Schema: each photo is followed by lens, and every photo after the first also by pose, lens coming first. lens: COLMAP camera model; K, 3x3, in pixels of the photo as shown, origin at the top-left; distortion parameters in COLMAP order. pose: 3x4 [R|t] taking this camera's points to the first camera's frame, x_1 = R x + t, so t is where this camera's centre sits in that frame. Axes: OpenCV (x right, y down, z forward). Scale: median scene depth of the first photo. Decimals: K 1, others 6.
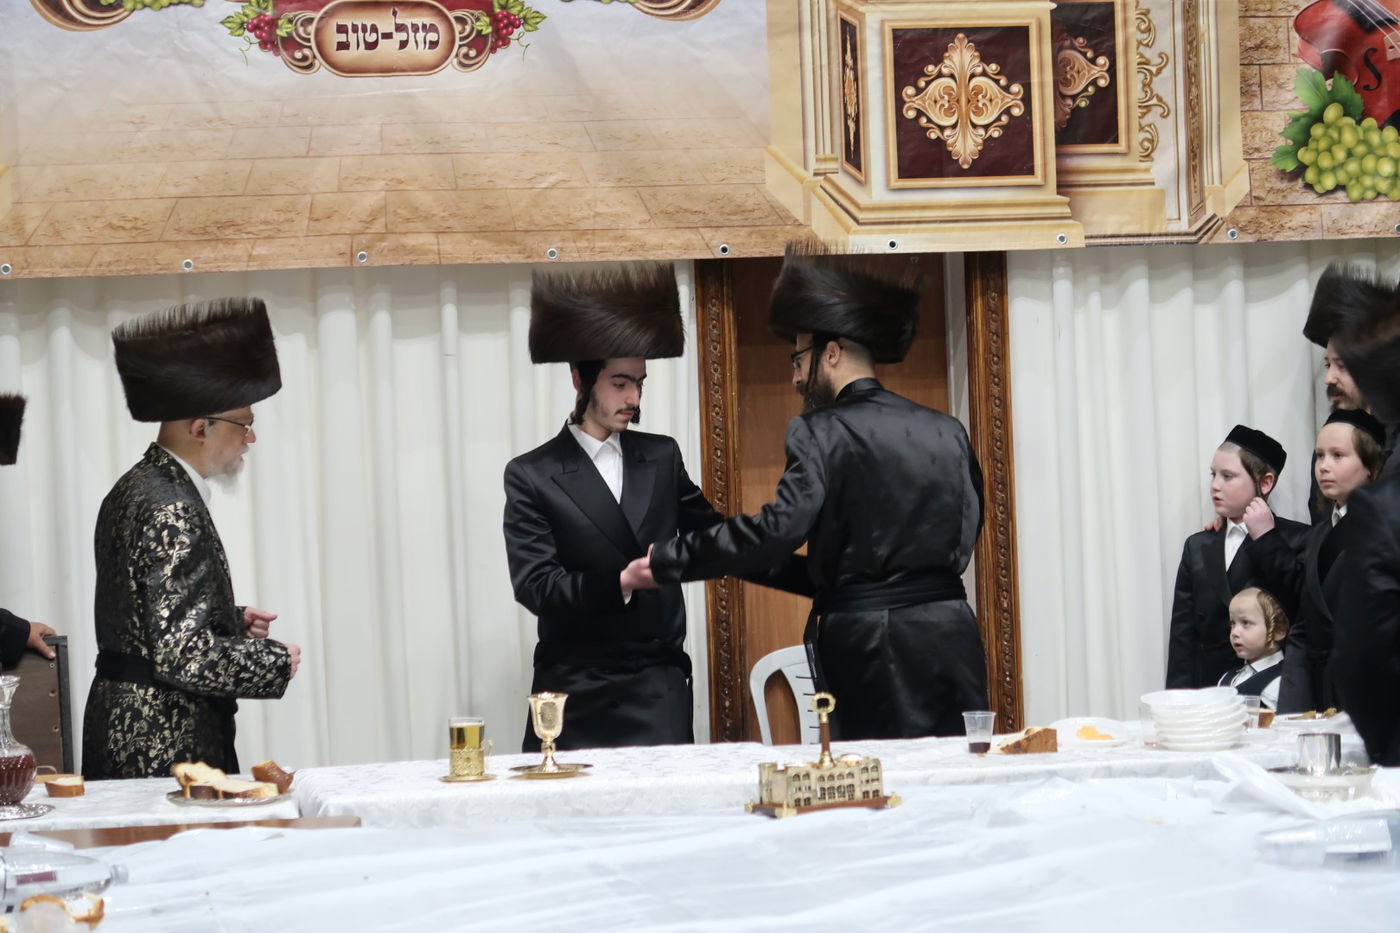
lens RADIAL K [[2606.7, 0, 499.6], [0, 2606.7, 426.6], [0, 0, 1]] dist [0.018285, -0.213229]
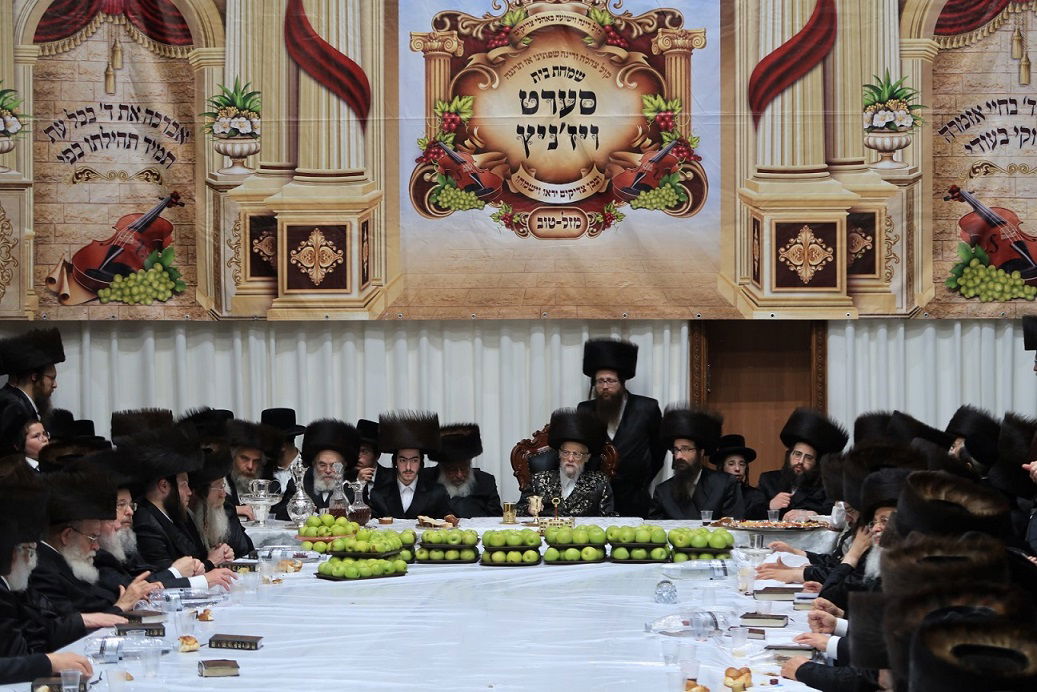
lens RADIAL K [[1658.7, 0, 536.1], [0, 1658.7, 347.9], [0, 0, 1]] dist [-0.036491, 0.063063]
pose [[0.982586, 0.035910, -0.182307, 0.215025], [-0.034183, 0.999336, 0.012604, -0.052621], [0.182638, -0.006153, 0.983161, -0.494625]]
